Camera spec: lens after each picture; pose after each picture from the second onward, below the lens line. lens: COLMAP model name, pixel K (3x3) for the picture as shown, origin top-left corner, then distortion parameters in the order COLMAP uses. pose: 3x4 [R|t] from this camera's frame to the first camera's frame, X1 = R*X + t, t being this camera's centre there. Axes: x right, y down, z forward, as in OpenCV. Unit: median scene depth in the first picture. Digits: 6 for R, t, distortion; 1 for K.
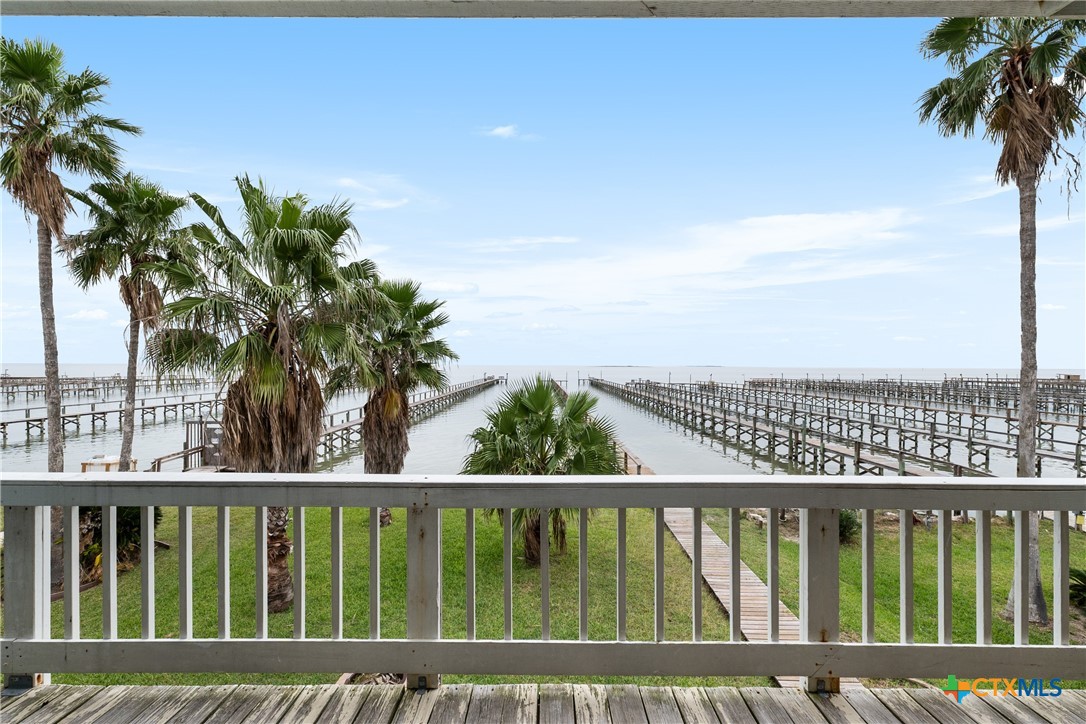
lens RADIAL K [[472.5, 0, 538.7], [0, 472.5, 363.7], [0, 0, 1]] dist [0.002059, 0.000727]
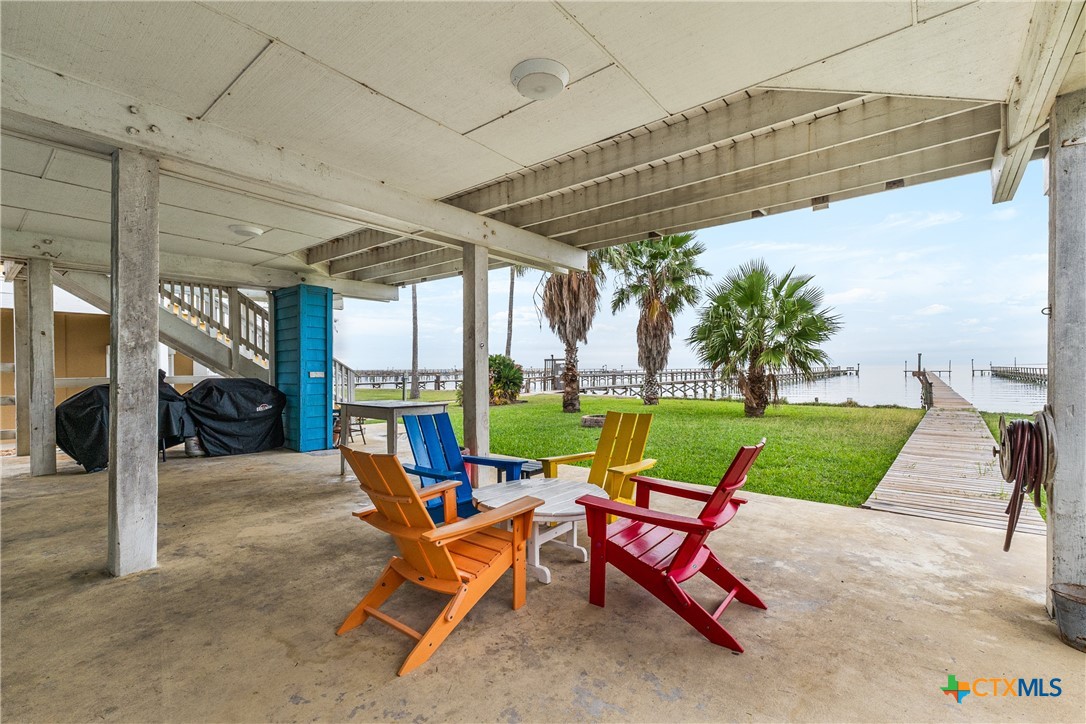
lens RADIAL K [[472.5, 0, 539.1], [0, 472.5, 366.8], [0, 0, 1]] dist [0.002059, 0.000727]
pose [[0.774432, -0.008356, -0.632602, 0.098395], [0.008974, 0.999957, -0.002222, 0.085292], [0.632594, -0.003956, 0.774474, -0.085857]]
